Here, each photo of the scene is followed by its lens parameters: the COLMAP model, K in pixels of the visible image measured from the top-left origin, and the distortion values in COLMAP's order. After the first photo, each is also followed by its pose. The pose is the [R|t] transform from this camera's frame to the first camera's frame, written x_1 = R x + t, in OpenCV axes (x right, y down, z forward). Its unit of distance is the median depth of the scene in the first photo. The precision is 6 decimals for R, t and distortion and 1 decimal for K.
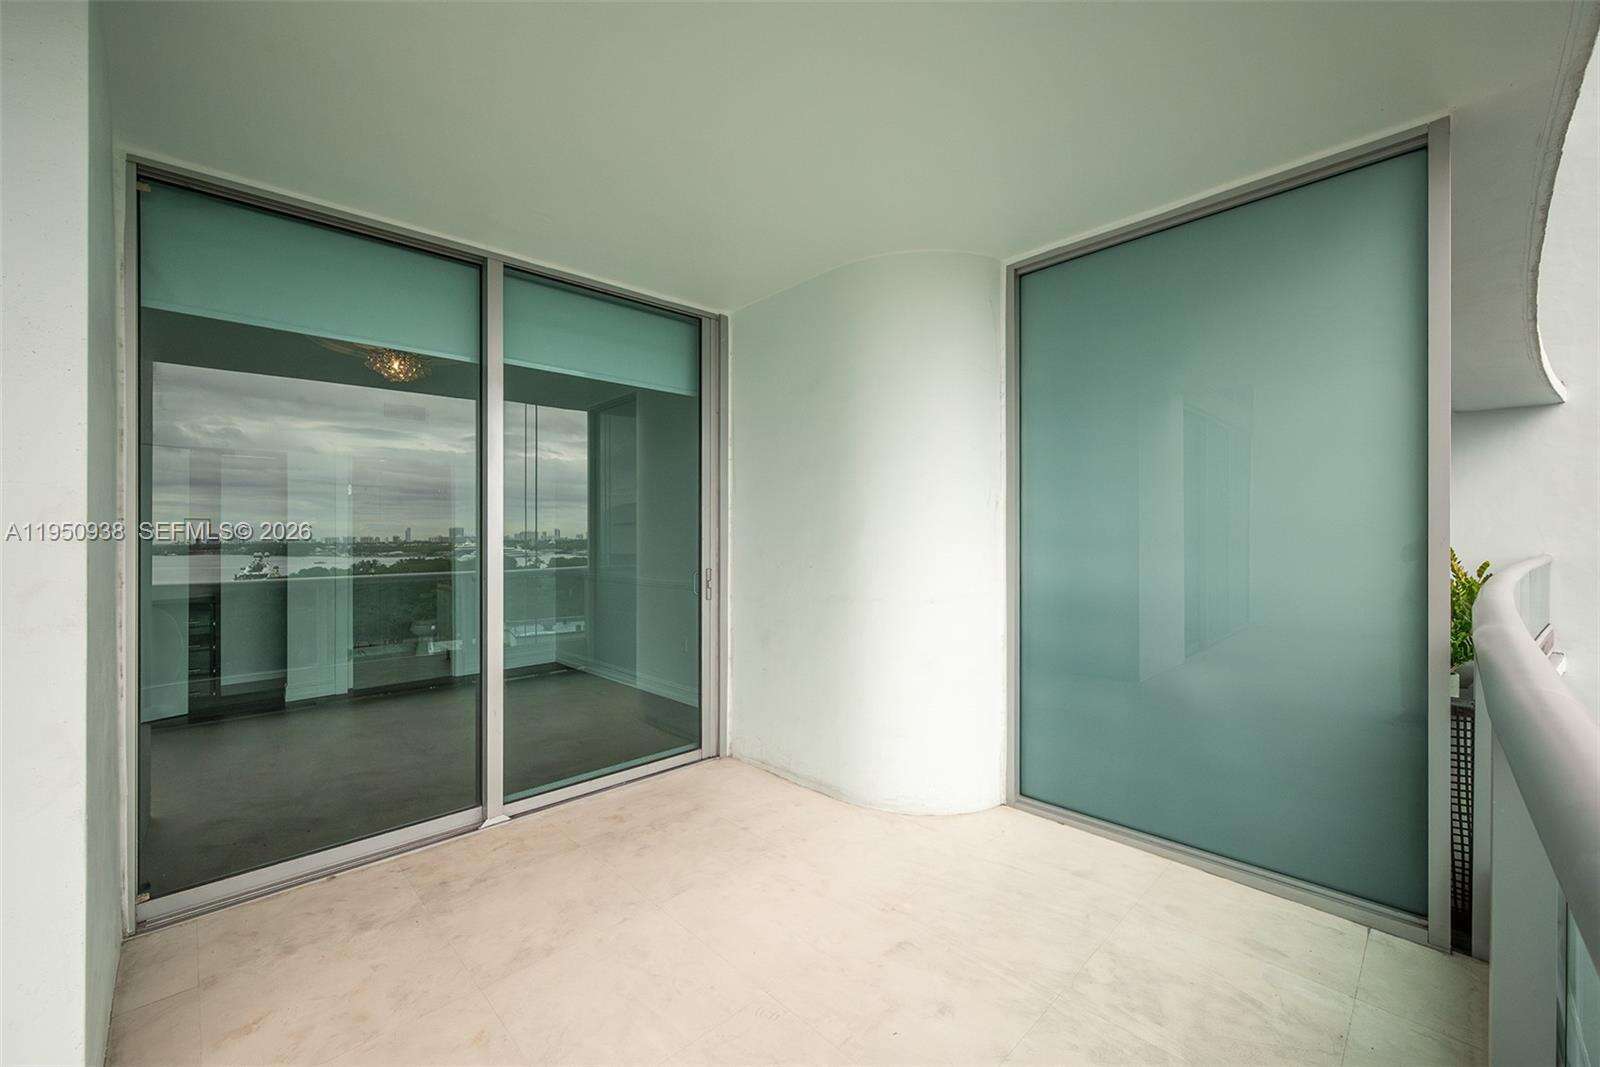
lens RADIAL K [[639.0, 0, 796.5], [0, 639.0, 533.0], [0, 0, 1]] dist [-0.002929, 0.000719]
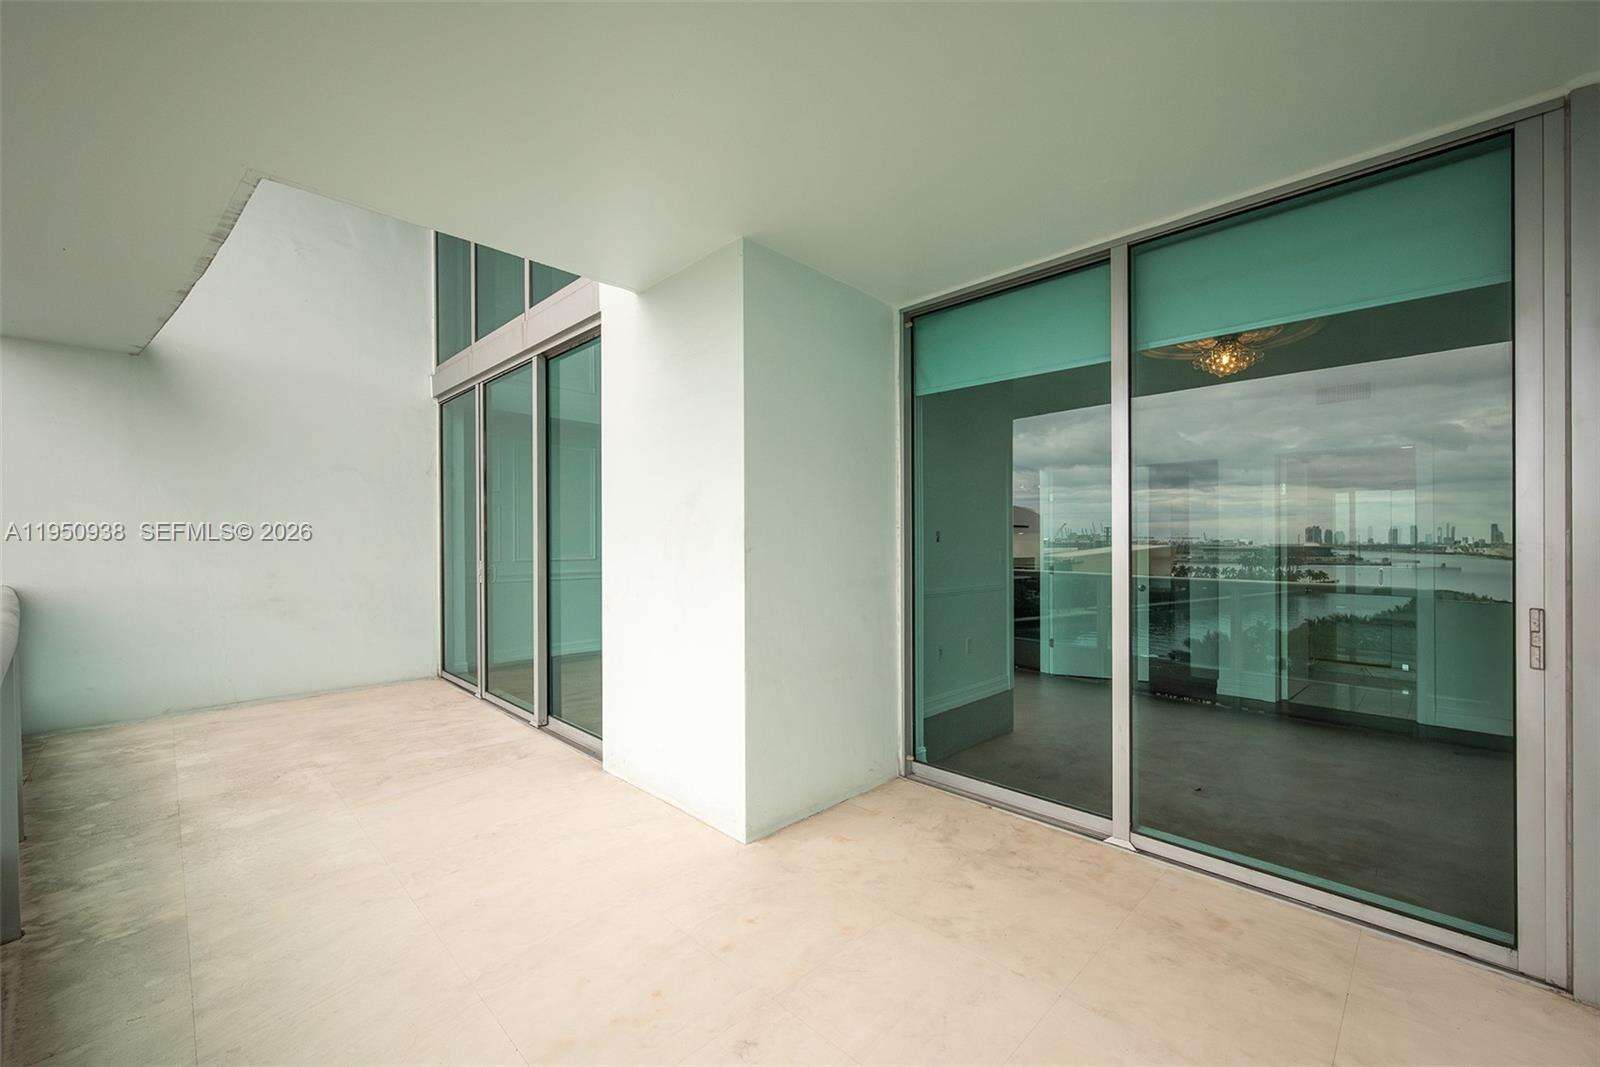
lens RADIAL K [[639.0, 0, 796.3], [0, 639.0, 533.8], [0, 0, 1]] dist [-0.002929, 0.000719]
pose [[0.019362, 0.001222, -0.999812, 0.452739], [-0.002477, 0.999996, 0.001174, -0.003713], [0.999809, 0.002454, 0.019365, 0.500197]]
